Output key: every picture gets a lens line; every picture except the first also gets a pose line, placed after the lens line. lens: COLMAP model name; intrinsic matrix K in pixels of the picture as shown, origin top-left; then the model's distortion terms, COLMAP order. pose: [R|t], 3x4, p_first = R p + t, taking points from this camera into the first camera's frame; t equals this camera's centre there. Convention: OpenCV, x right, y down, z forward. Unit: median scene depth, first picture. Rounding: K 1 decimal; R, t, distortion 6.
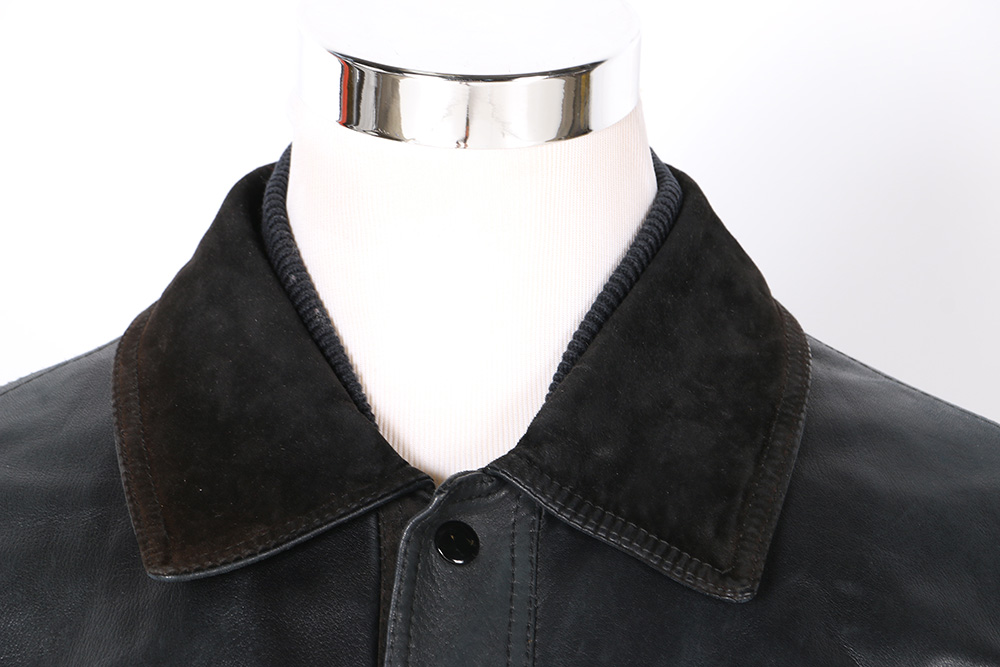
lens RADIAL K [[5922.5, 0, 500.0], [0, 5922.5, 333.5], [0, 0, 1]] dist [2.591858, -26.304291]
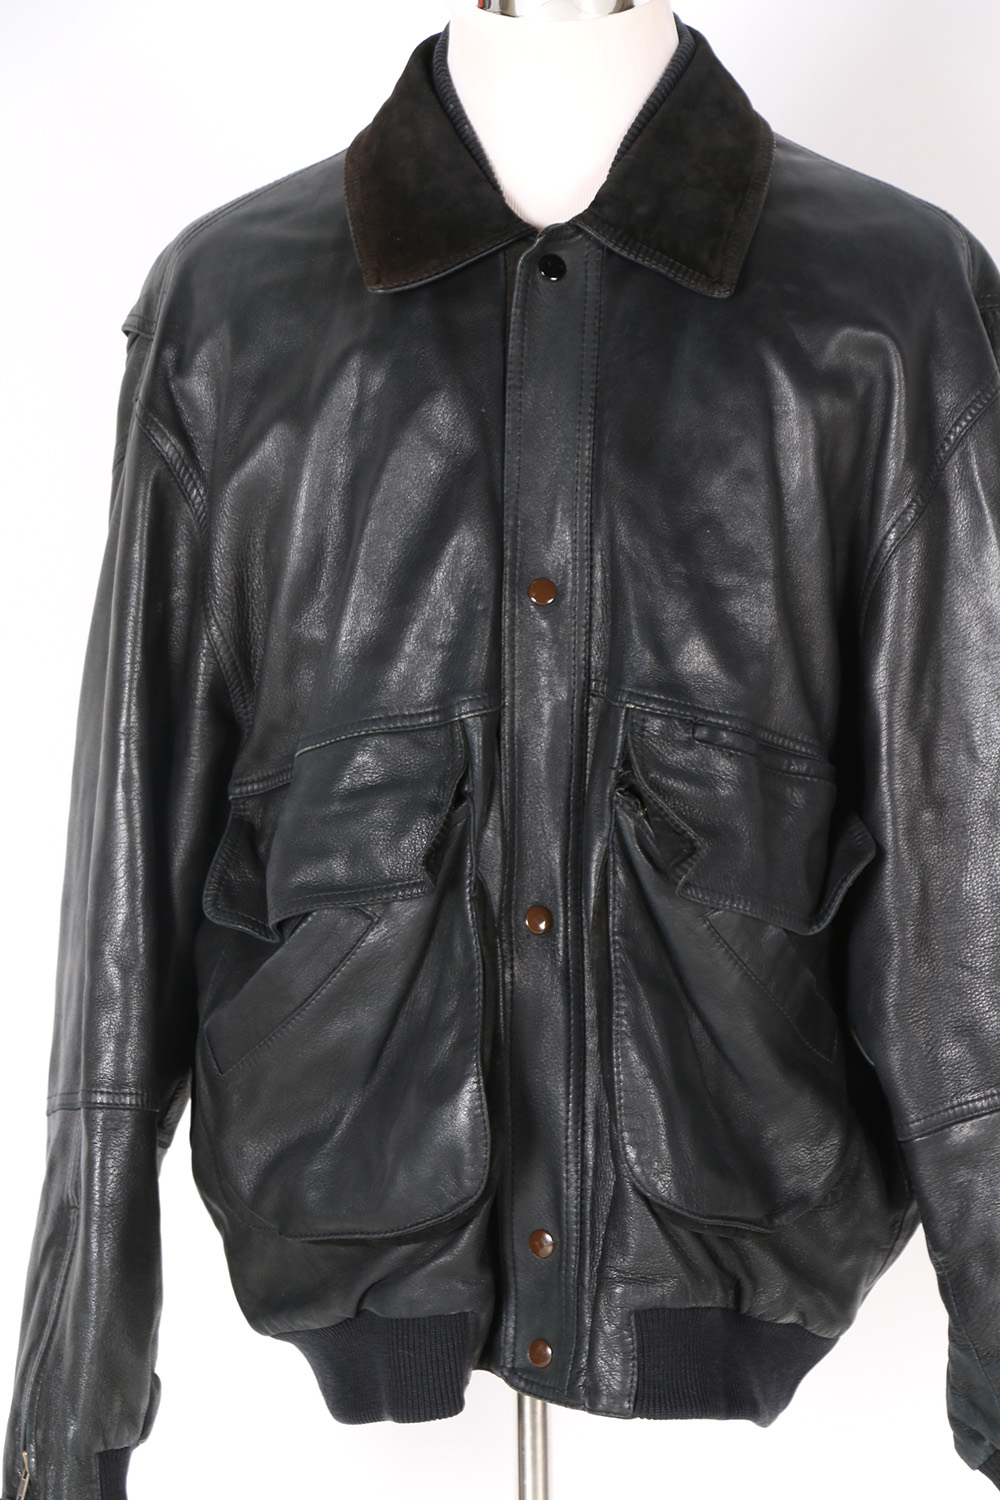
lens RADIAL K [[6594.3, 0, 500.0], [0, 6594.3, 750.0], [0, 0, 1]] dist [1.111415, 6.343637]
pose [[0.998568, -0.020836, -0.049281, 0.064845], [0.024913, 0.996187, 0.083617, 0.013958], [0.047351, -0.084725, 0.995279, -0.828860]]
